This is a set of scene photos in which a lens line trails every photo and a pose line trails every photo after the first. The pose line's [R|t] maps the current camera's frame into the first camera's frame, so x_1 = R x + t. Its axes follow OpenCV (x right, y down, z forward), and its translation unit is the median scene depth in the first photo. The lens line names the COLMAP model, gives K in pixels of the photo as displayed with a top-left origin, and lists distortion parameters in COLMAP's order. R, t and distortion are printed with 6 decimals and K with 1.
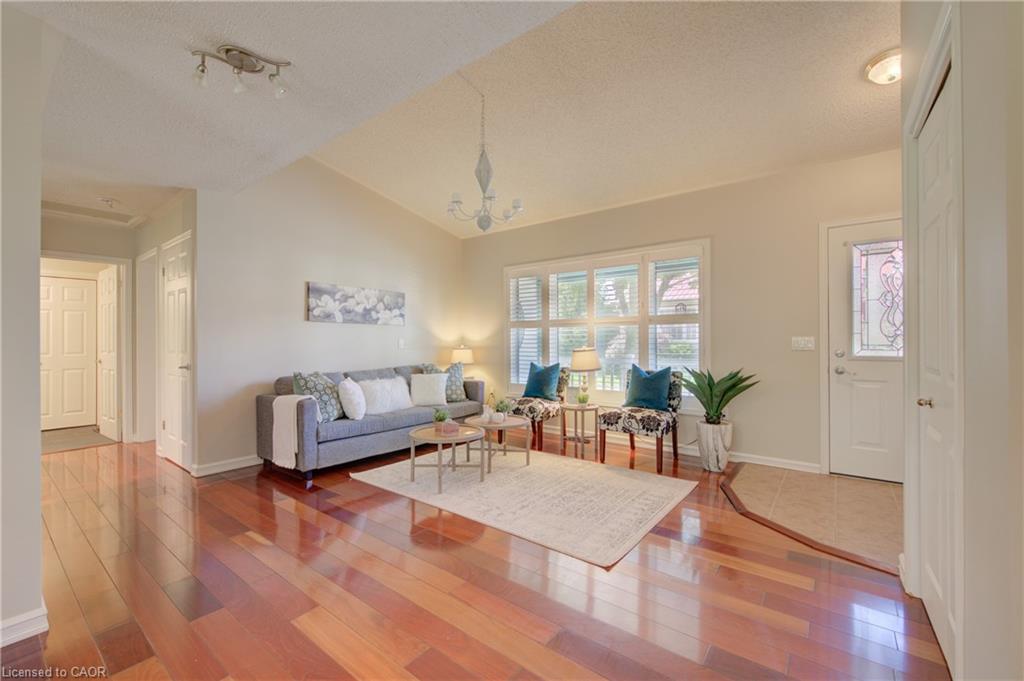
lens RADIAL K [[406.0, 0, 520.2], [0, 406.0, 340.1], [0, 0, 1]] dist [-0.000631, -0.000030]
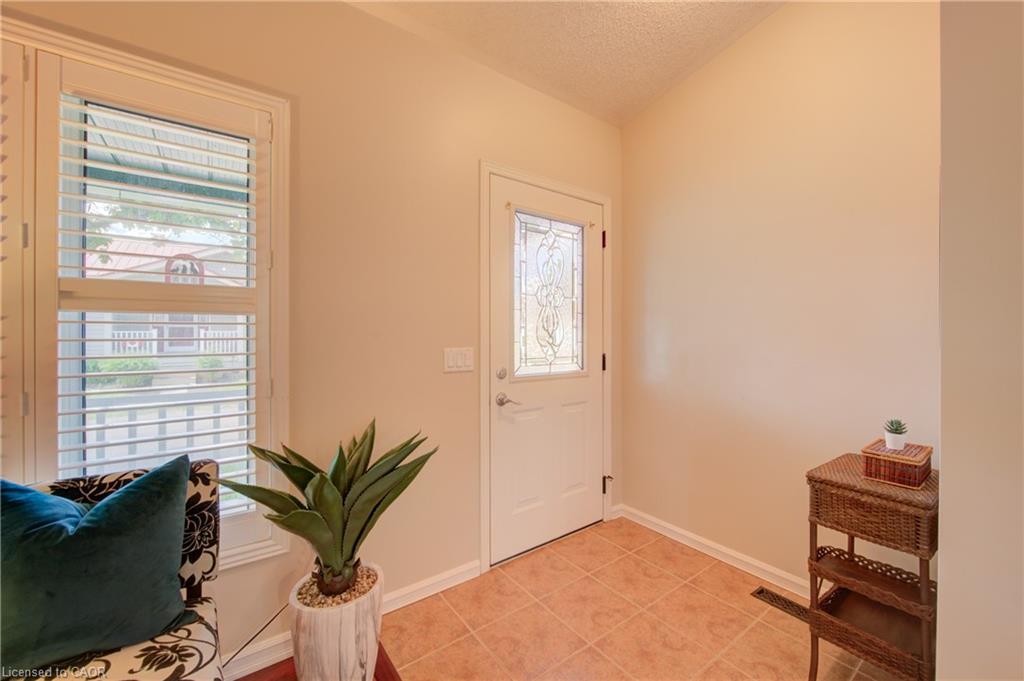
lens RADIAL K [[406.0, 0, 515.5], [0, 406.0, 335.6], [0, 0, 1]] dist [-0.000631, -0.000030]
pose [[0.281772, 0.001483, 0.959480, 0.142022], [-0.004000, 0.999992, -0.000371, -0.021701], [-0.959473, -0.003734, 0.281776, 0.639841]]
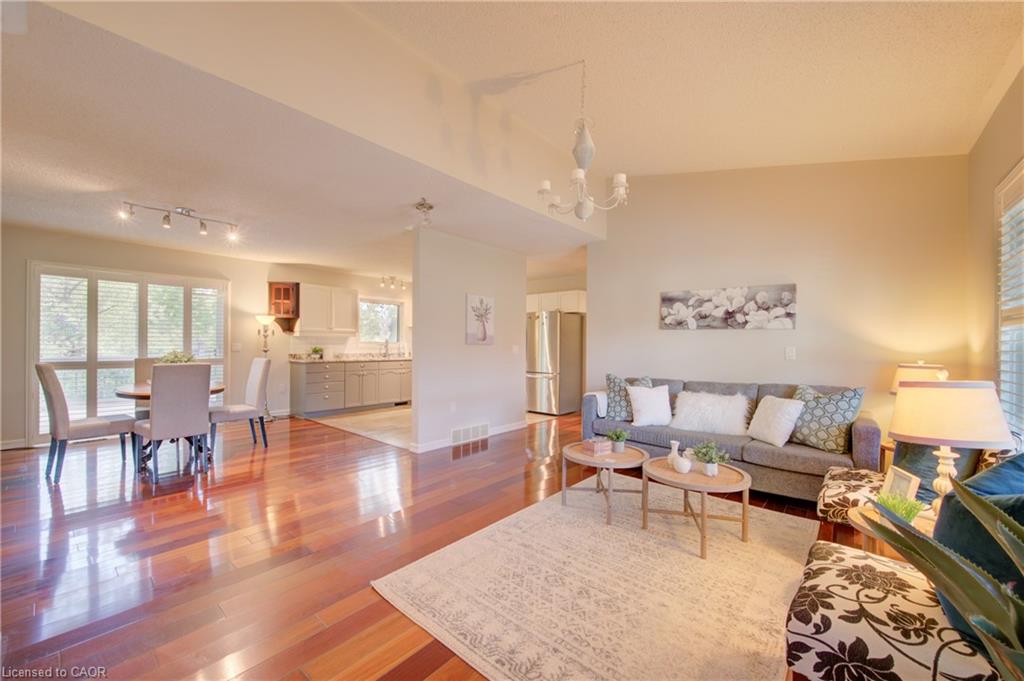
lens RADIAL K [[406.0, 0, 517.8], [0, 406.0, 341.4], [0, 0, 1]] dist [-0.000631, -0.000030]
pose [[-0.039738, -0.001450, -0.999209, 0.561503], [-0.007238, 0.999973, -0.001163, -0.010997], [0.999184, 0.007186, -0.039748, 0.661133]]
